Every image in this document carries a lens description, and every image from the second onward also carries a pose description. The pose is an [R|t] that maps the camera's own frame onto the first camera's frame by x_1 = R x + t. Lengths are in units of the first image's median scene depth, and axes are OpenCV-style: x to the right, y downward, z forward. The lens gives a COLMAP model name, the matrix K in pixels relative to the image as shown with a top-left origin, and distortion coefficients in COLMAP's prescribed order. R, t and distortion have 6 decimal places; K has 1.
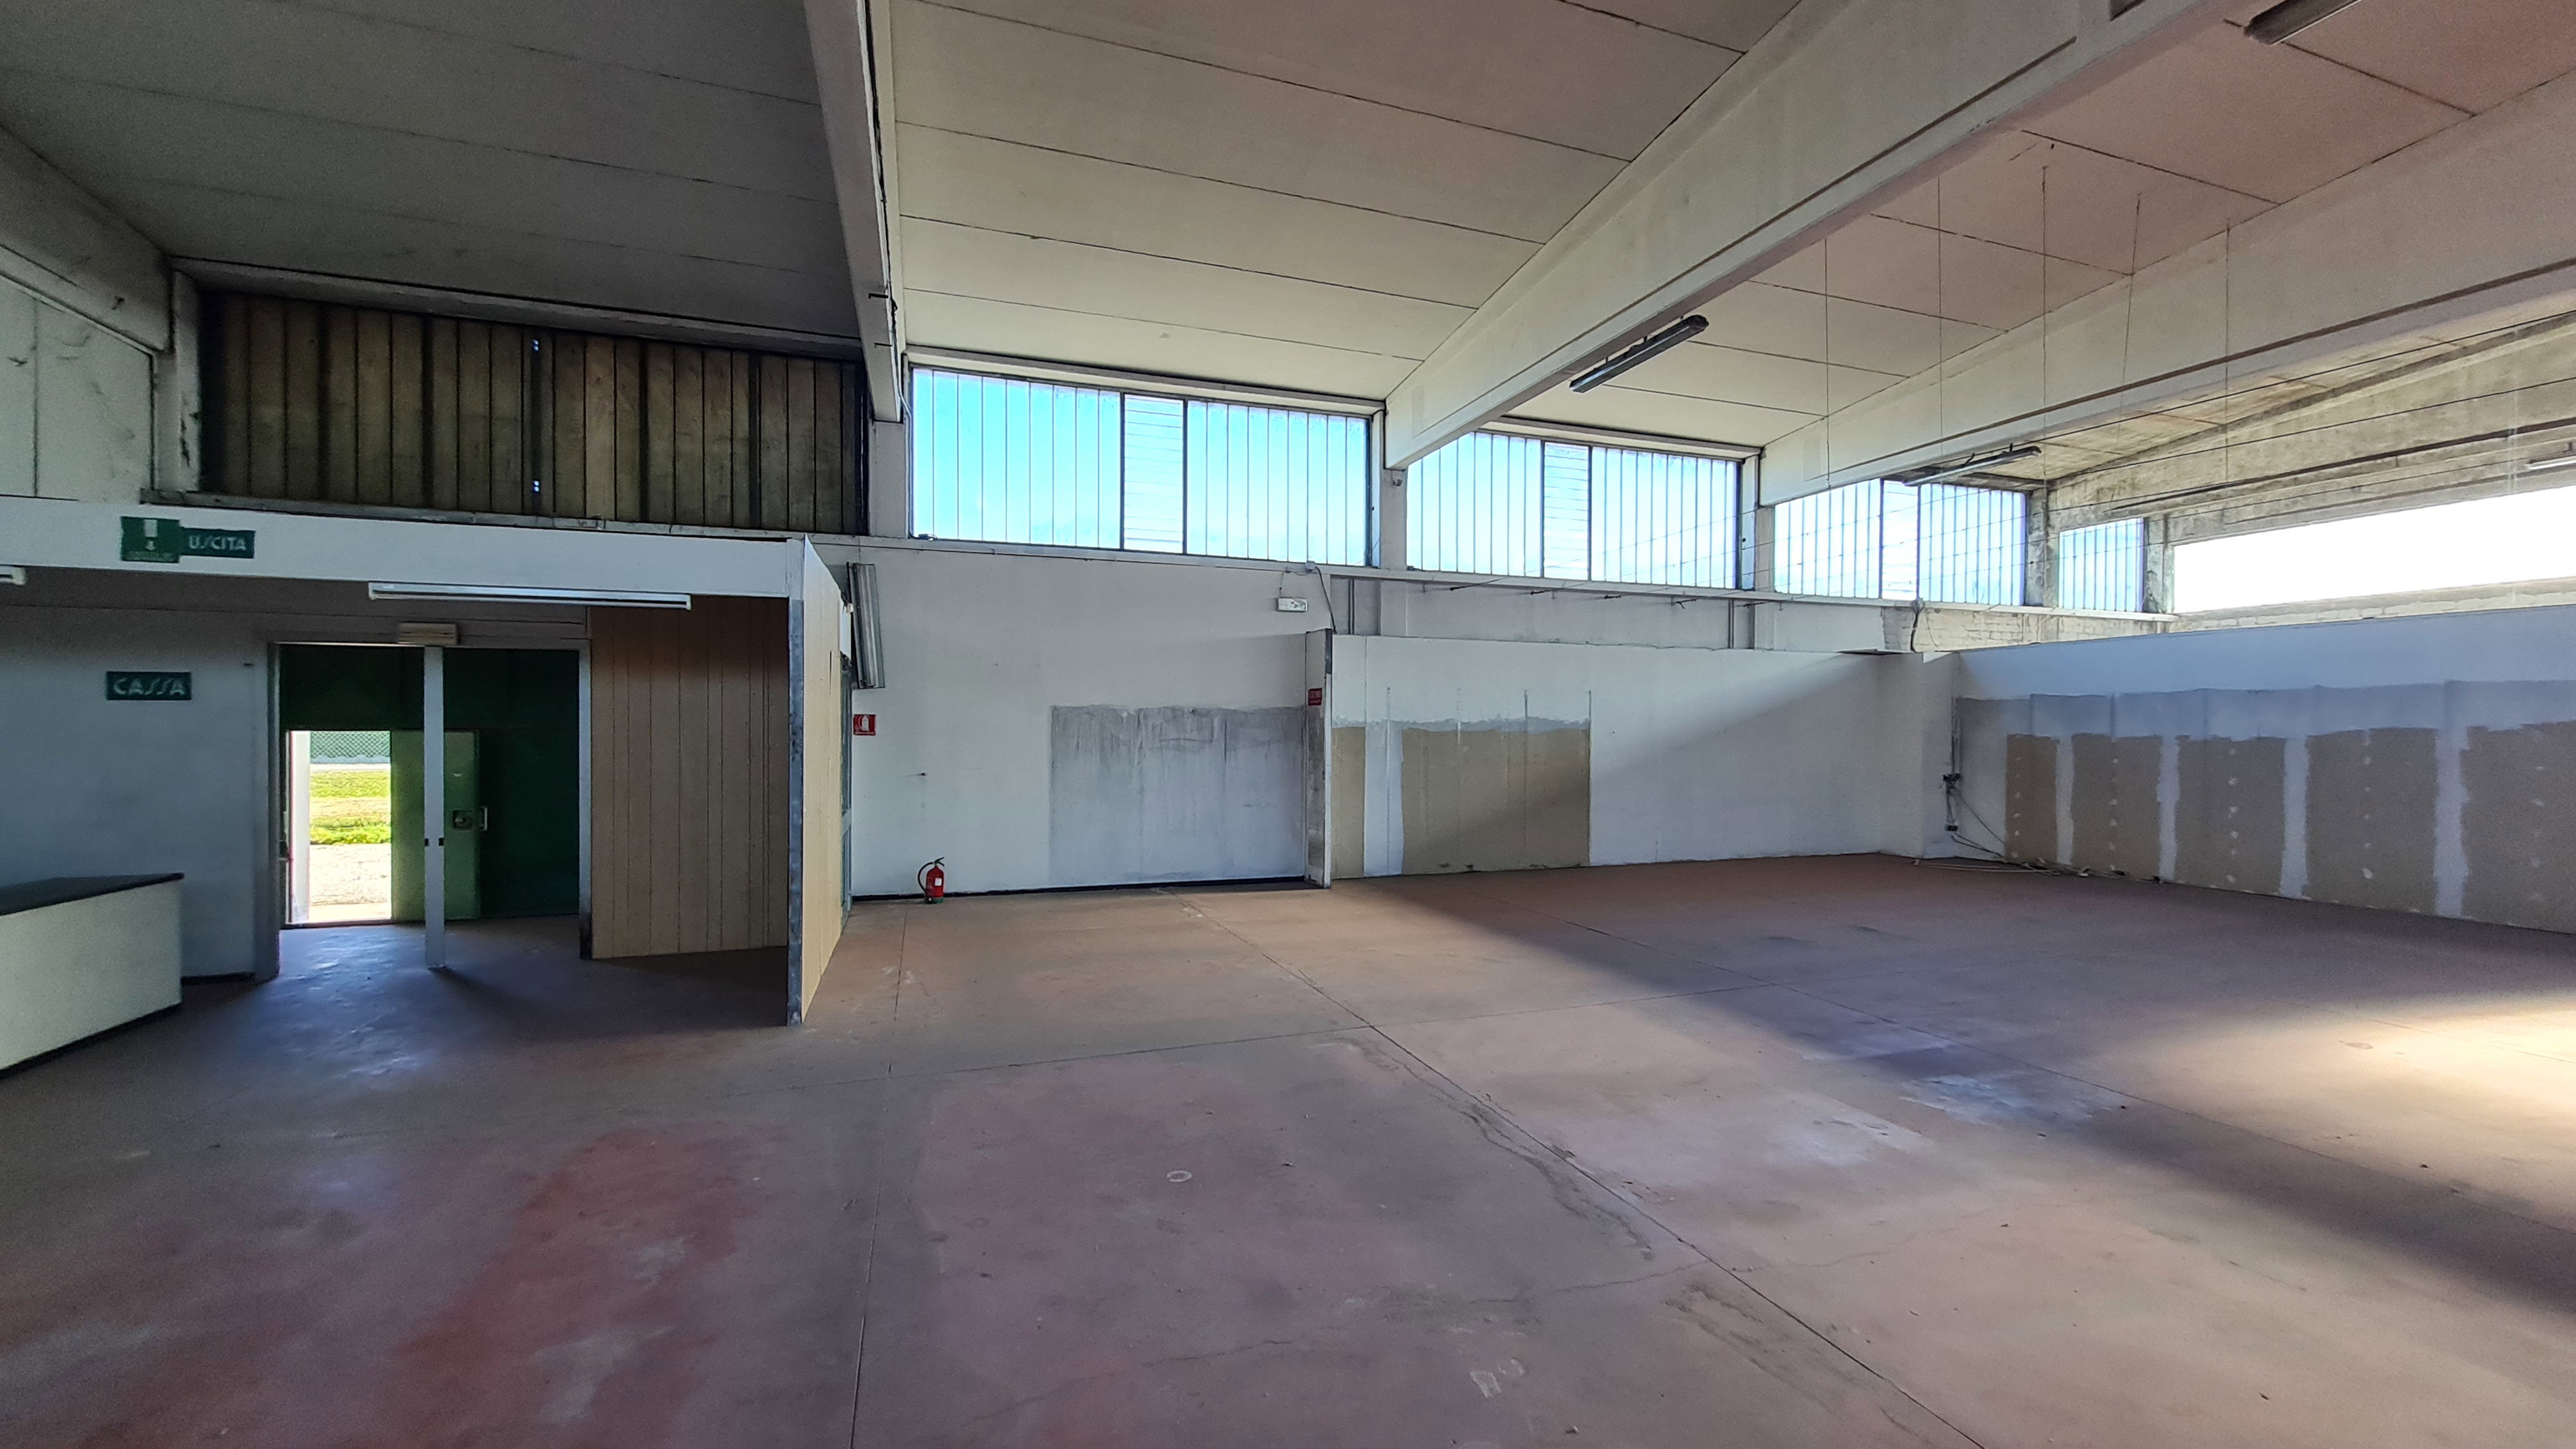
lens RADIAL K [[1007.7, 0, 1273.0], [0, 1007.7, 738.2], [0, 0, 1]] dist [0.000526, -0.000213]
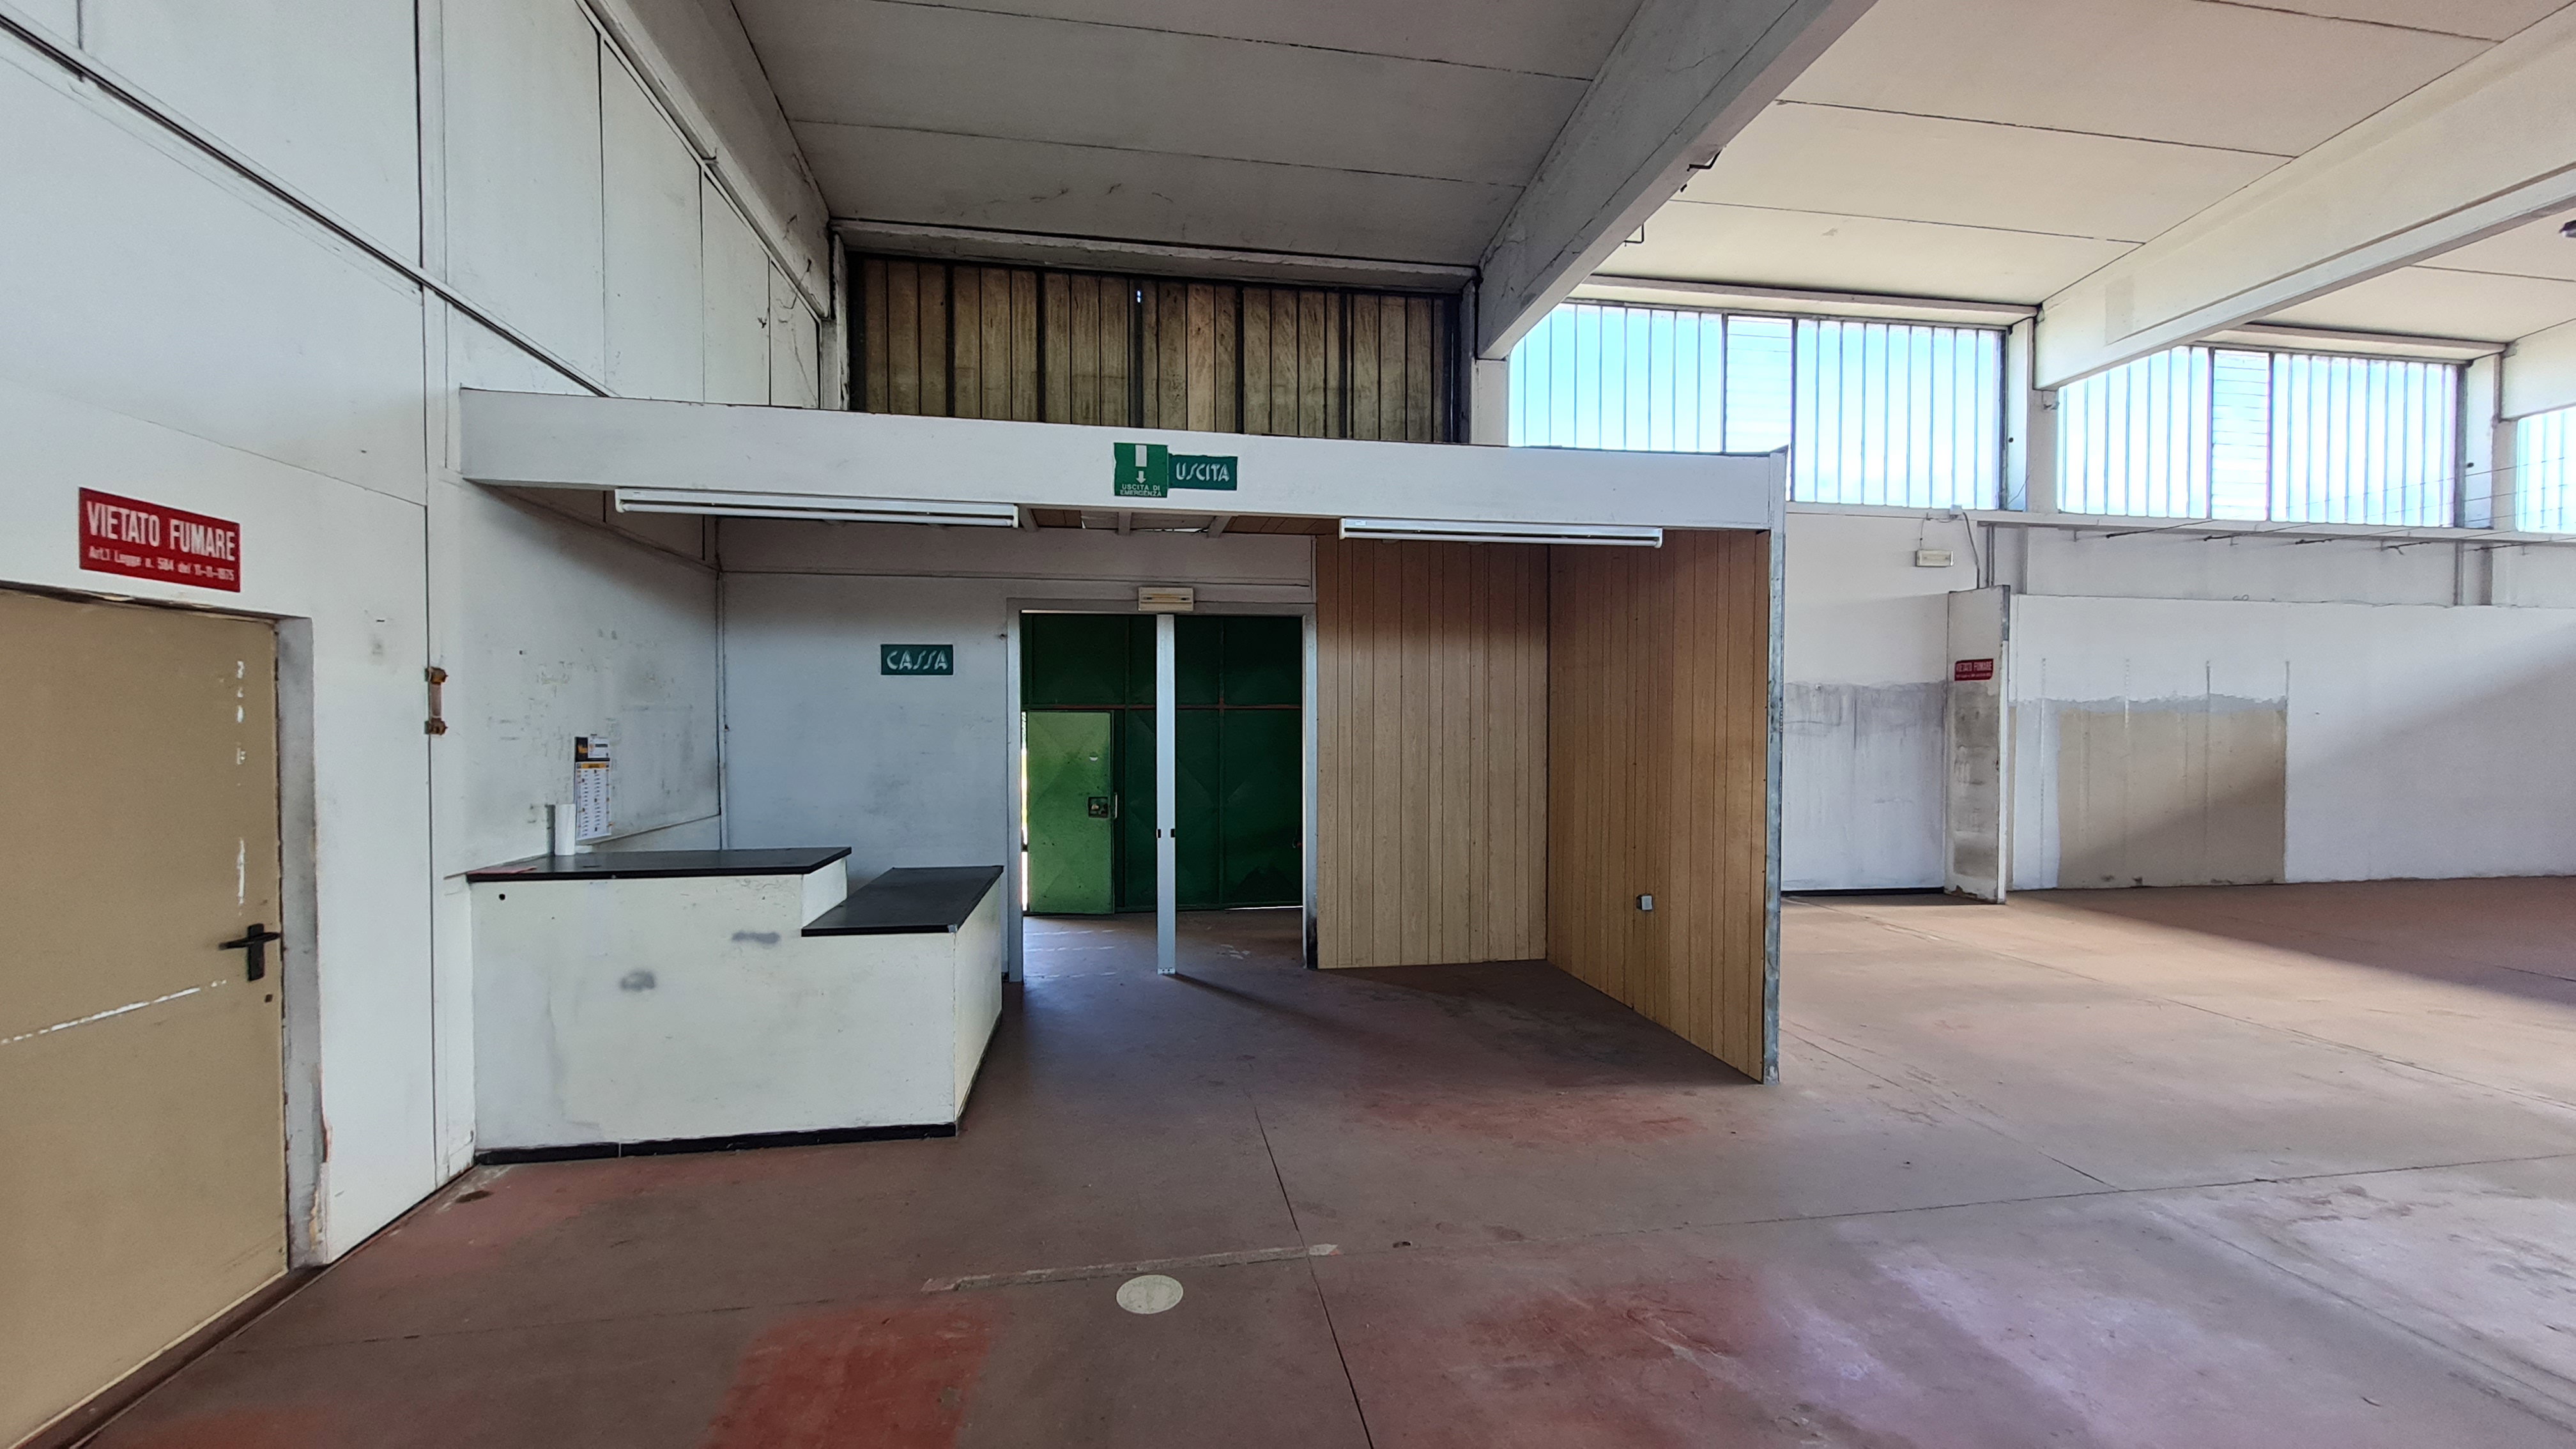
lens RADIAL K [[1007.8, 0, 1274.9], [0, 1007.8, 736.1], [0, 0, 1]] dist [0.015512, -0.008201]
pose [[0.983907, 0.001260, -0.178675, -0.348541], [0.000126, 0.999970, 0.007747, 0.006183], [0.178679, -0.007644, 0.983878, 0.082771]]
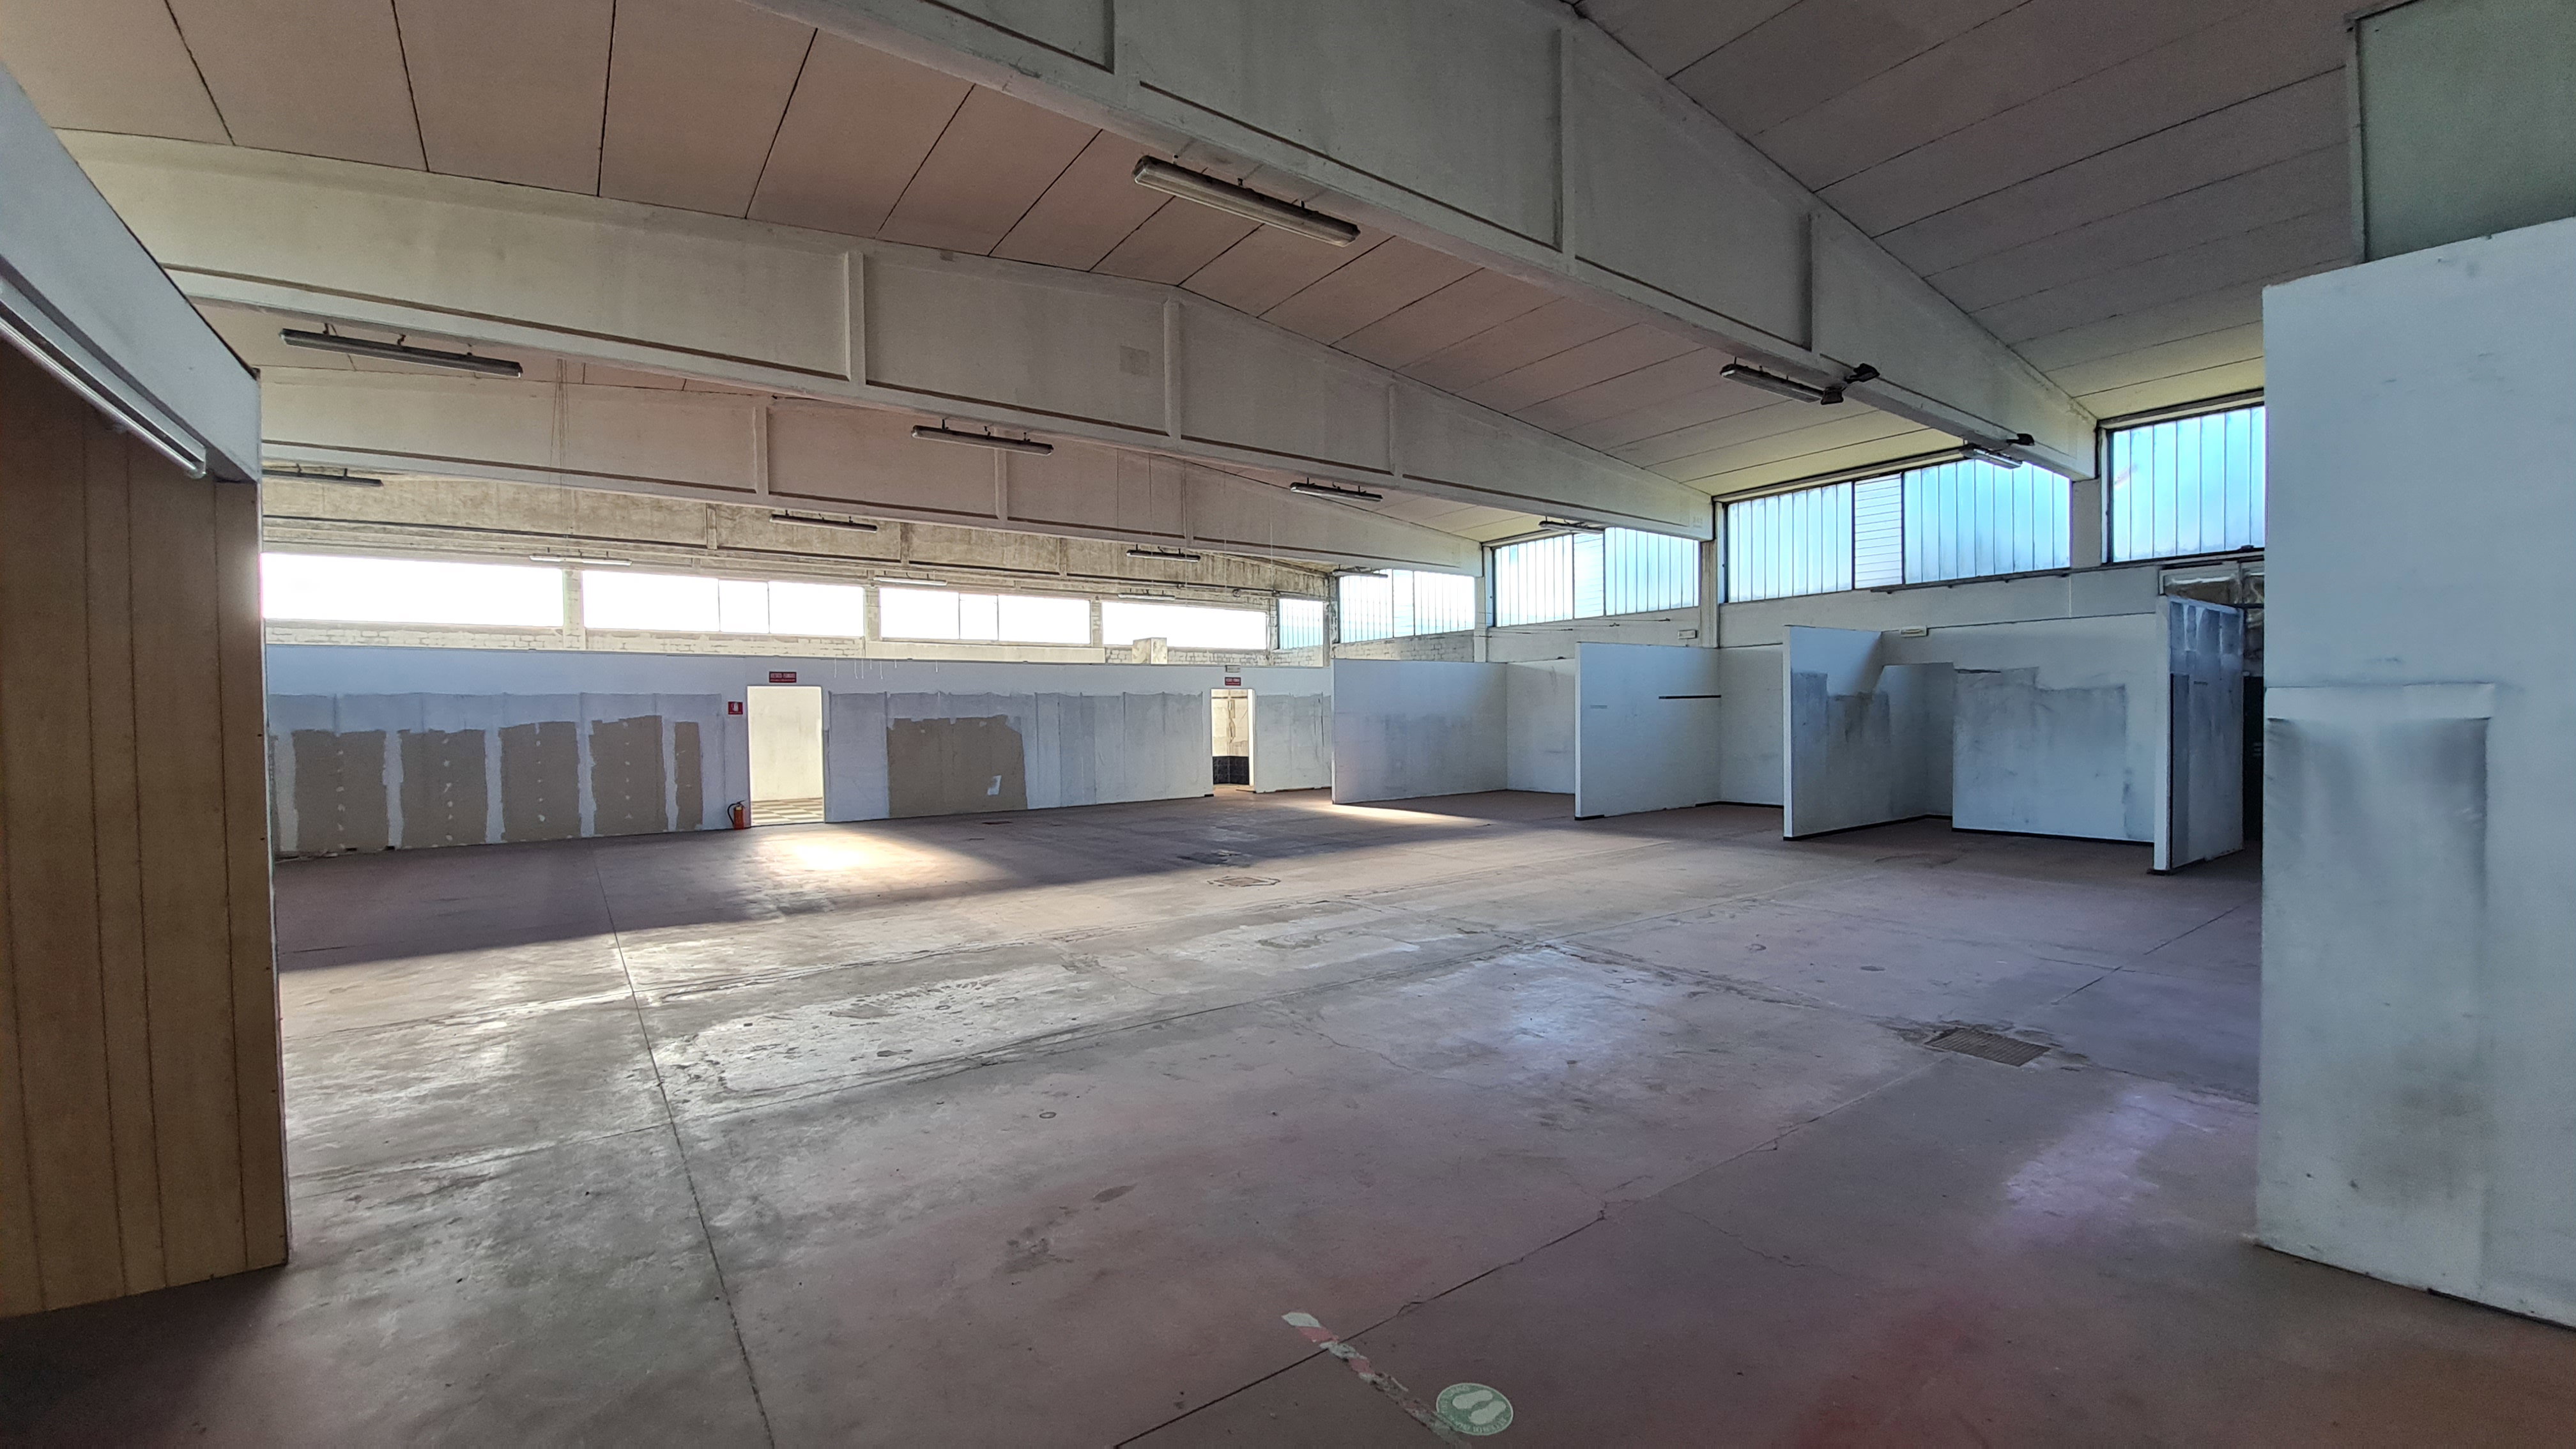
lens RADIAL K [[1007.7, 0, 1273.0], [0, 1007.7, 738.2], [0, 0, 1]] dist [0.000526, -0.000213]
pose [[-0.284555, -0.019910, 0.958453, -0.571948], [0.021772, 0.999392, 0.027224, -0.002556], [-0.958413, 0.028614, -0.283948, 0.316896]]
